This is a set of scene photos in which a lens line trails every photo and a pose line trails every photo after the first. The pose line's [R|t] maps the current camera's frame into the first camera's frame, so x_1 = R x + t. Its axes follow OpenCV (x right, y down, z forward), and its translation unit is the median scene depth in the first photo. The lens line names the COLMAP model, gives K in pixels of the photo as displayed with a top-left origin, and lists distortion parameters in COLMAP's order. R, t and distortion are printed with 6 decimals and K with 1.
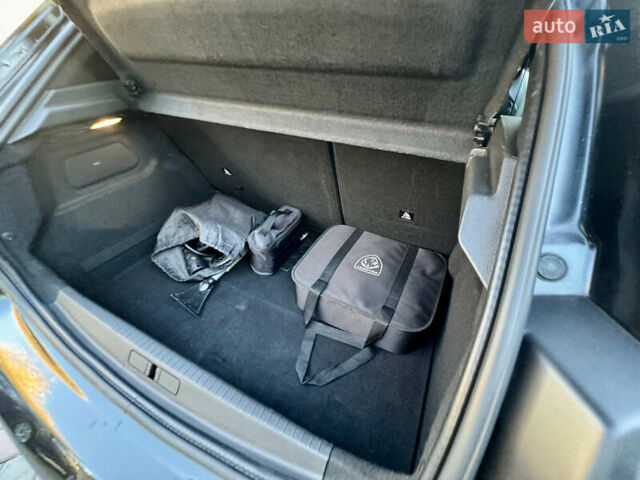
lens RADIAL K [[254.4, 0, 318.7], [0, 254.4, 237.9], [0, 0, 1]] dist [-0.000378, -0.000015]
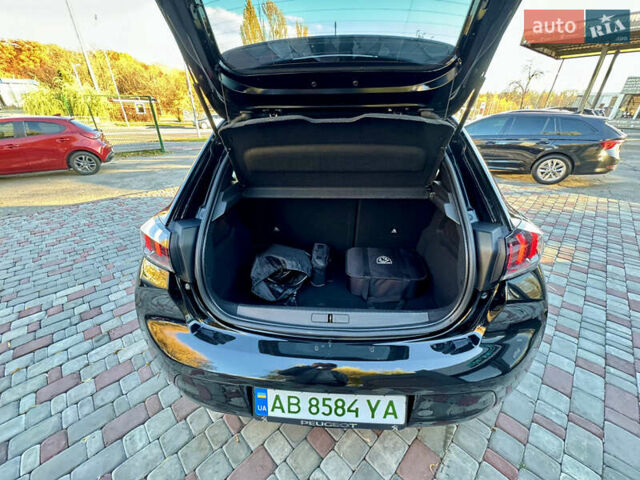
lens RADIAL K [[254.4, 0, 318.7], [0, 254.4, 237.9], [0, 0, 1]] dist [-0.000378, -0.000015]
pose [[0.924729, -0.177191, 0.336869, -0.817832], [0.250076, 0.950043, -0.186760, 0.177594], [-0.286948, 0.256946, 0.922843, -0.586434]]
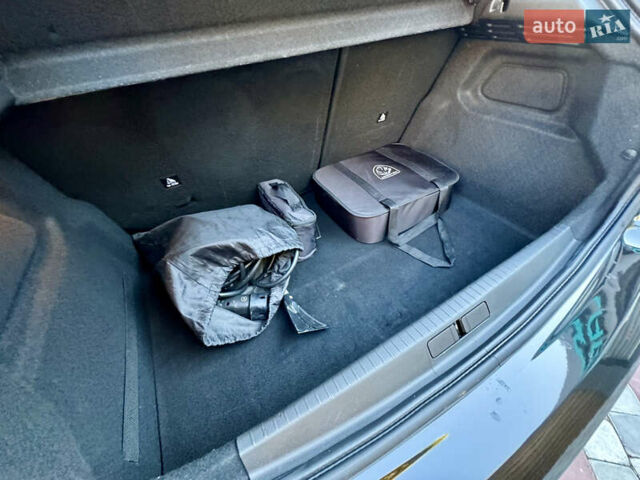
lens RADIAL K [[254.4, 0, 318.7], [0, 254.4, 237.9], [0, 0, 1]] dist [-0.000378, -0.000015]
pose [[0.554415, -0.604290, 0.572239, -0.773413], [0.575241, 0.775146, 0.261240, -0.126621], [-0.601433, 0.184340, 0.777365, 0.365816]]
